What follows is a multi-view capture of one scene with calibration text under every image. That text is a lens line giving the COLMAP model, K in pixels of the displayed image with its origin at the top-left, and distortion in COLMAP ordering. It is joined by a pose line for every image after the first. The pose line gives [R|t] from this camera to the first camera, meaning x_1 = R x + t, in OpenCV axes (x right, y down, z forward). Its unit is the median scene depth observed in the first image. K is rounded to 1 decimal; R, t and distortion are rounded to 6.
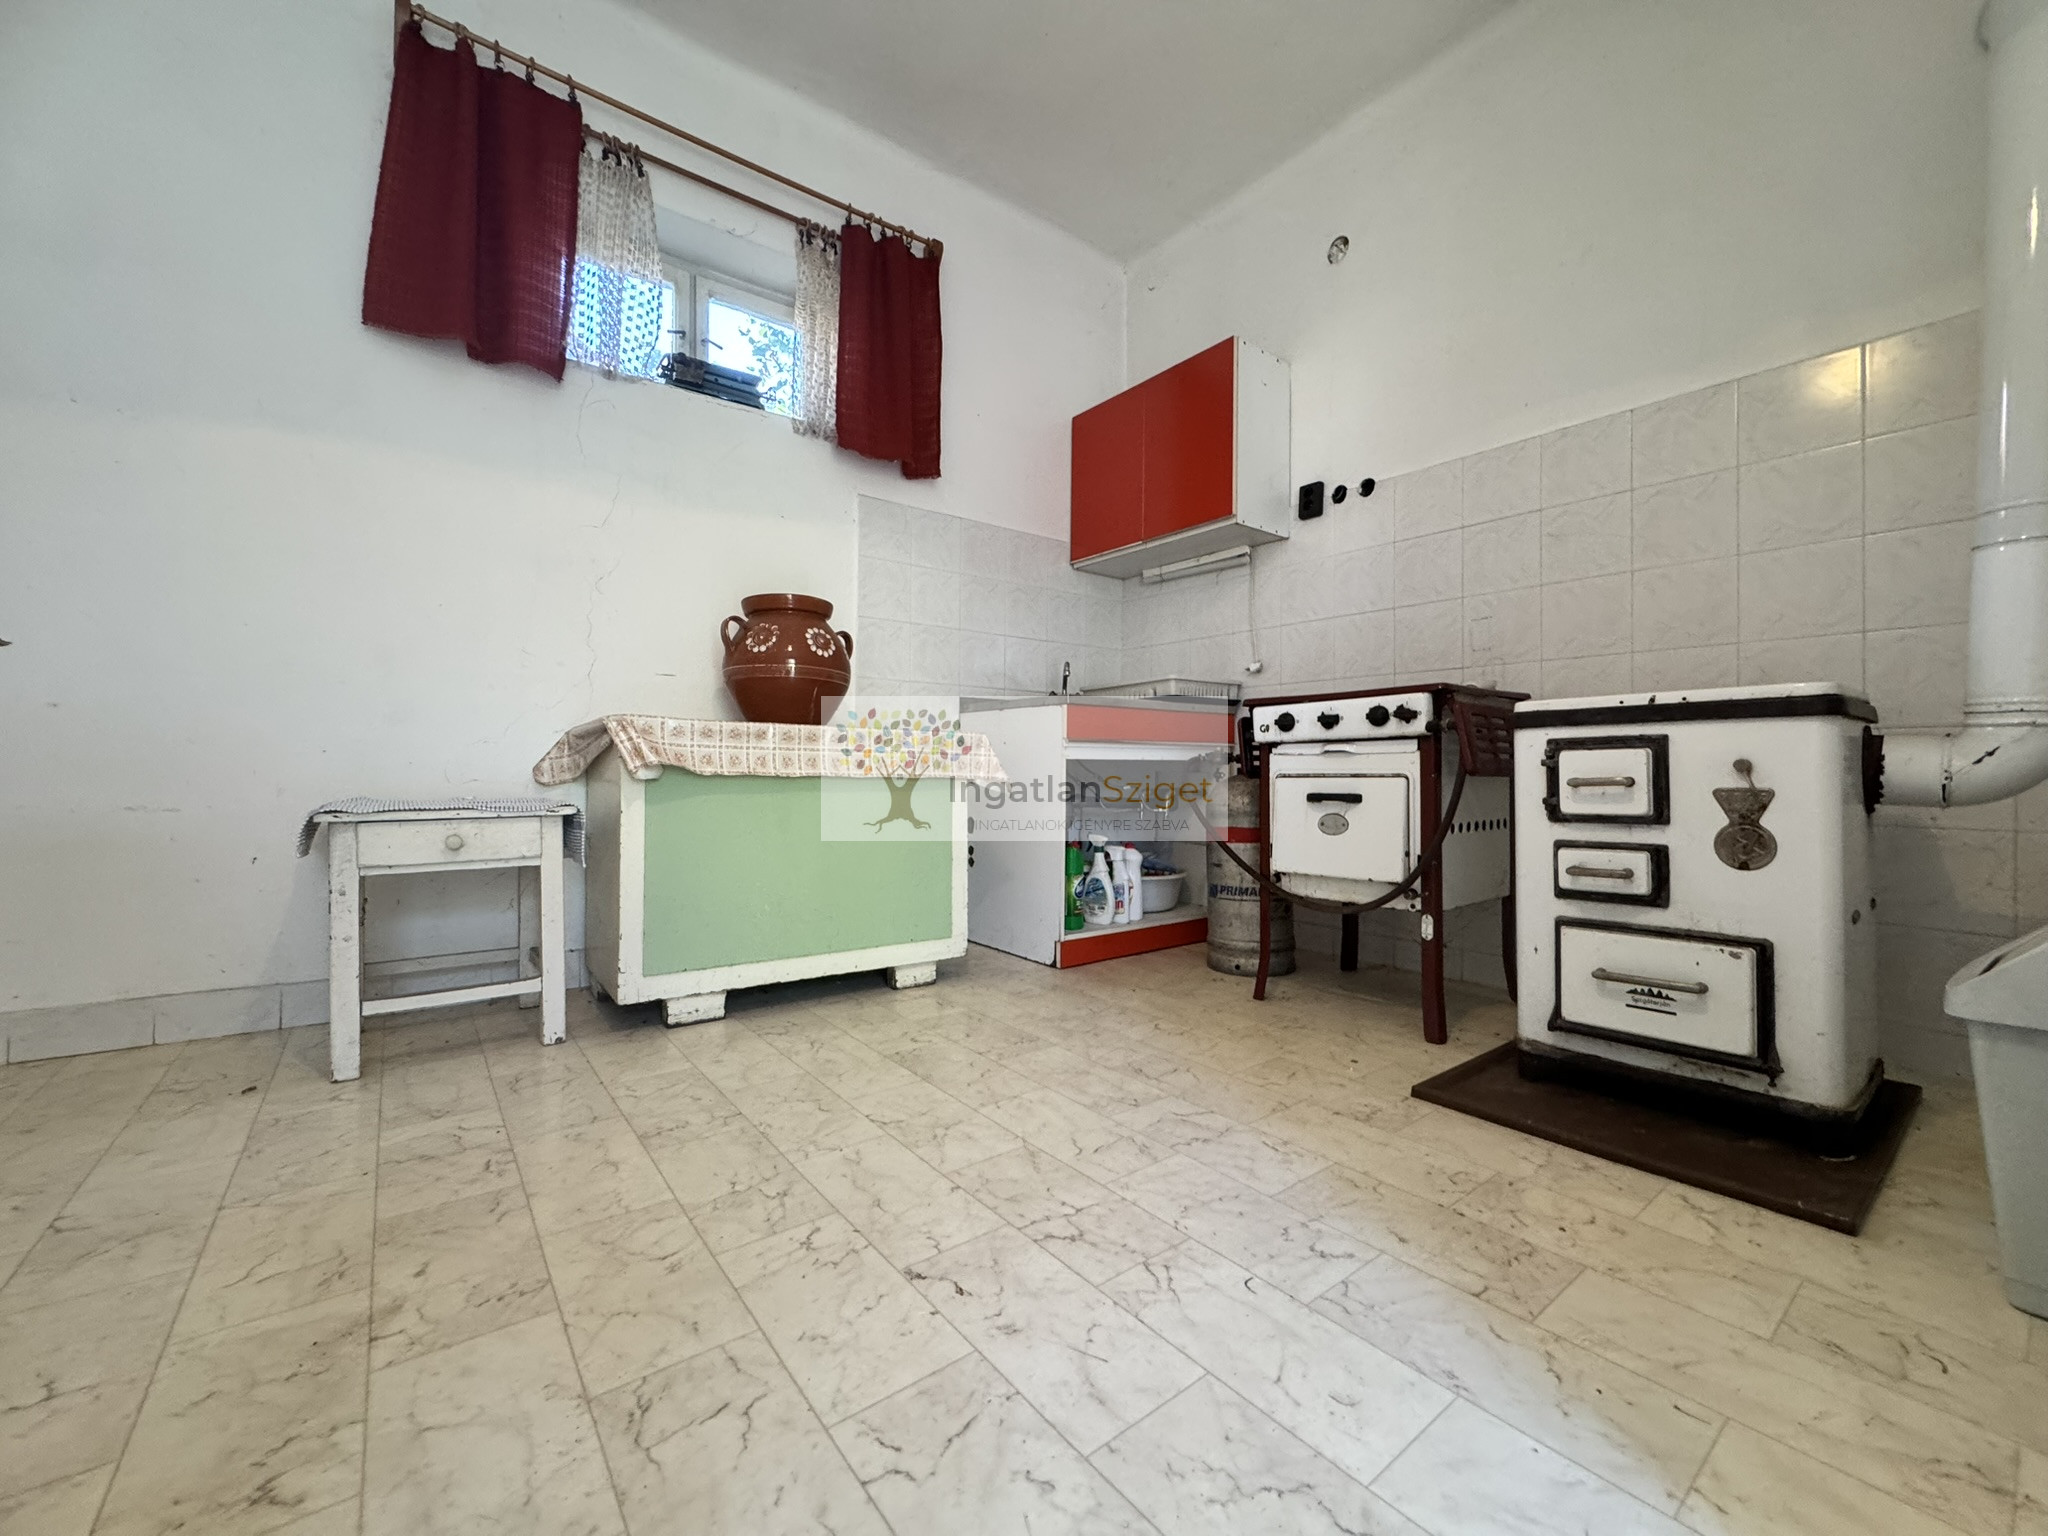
lens RADIAL K [[815.4, 0, 1024.3], [0, 815.4, 767.8], [0, 0, 1]] dist [-0.000516, -0.000831]
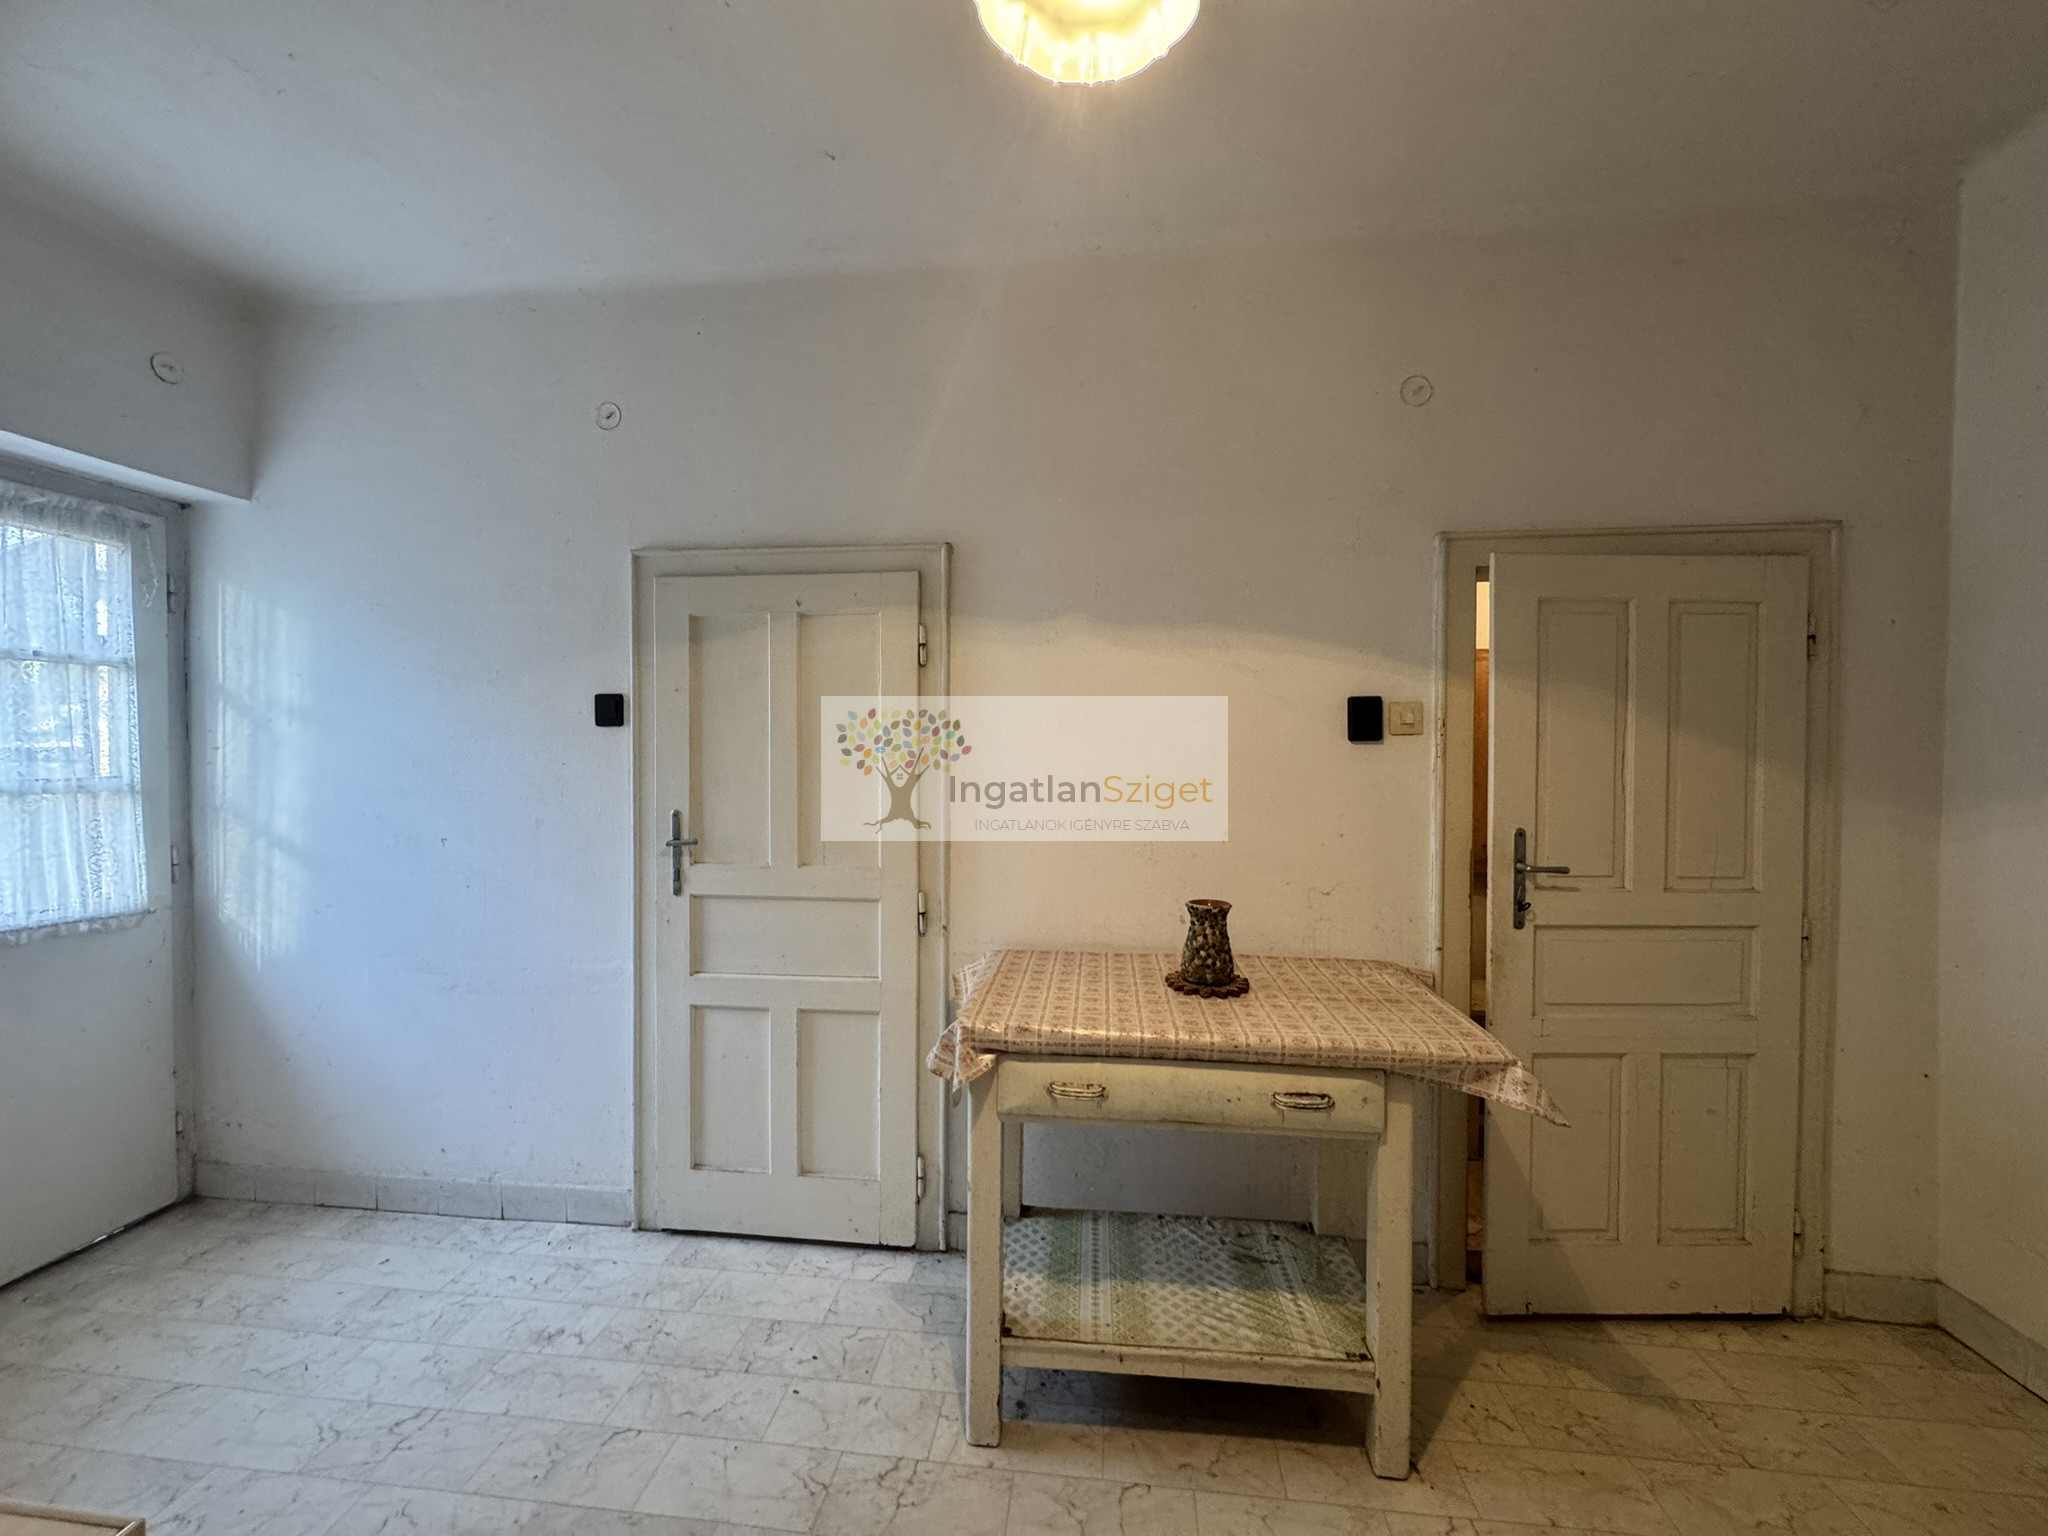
lens RADIAL K [[815.4, 0, 1018.2], [0, 815.4, 762.1], [0, 0, 1]] dist [-0.000516, -0.000831]
pose [[-0.701401, 0.005348, -0.712747, 0.504892], [-0.005289, 0.999905, 0.012708, -0.393159], [0.712748, 0.012683, -0.701306, 1.198938]]
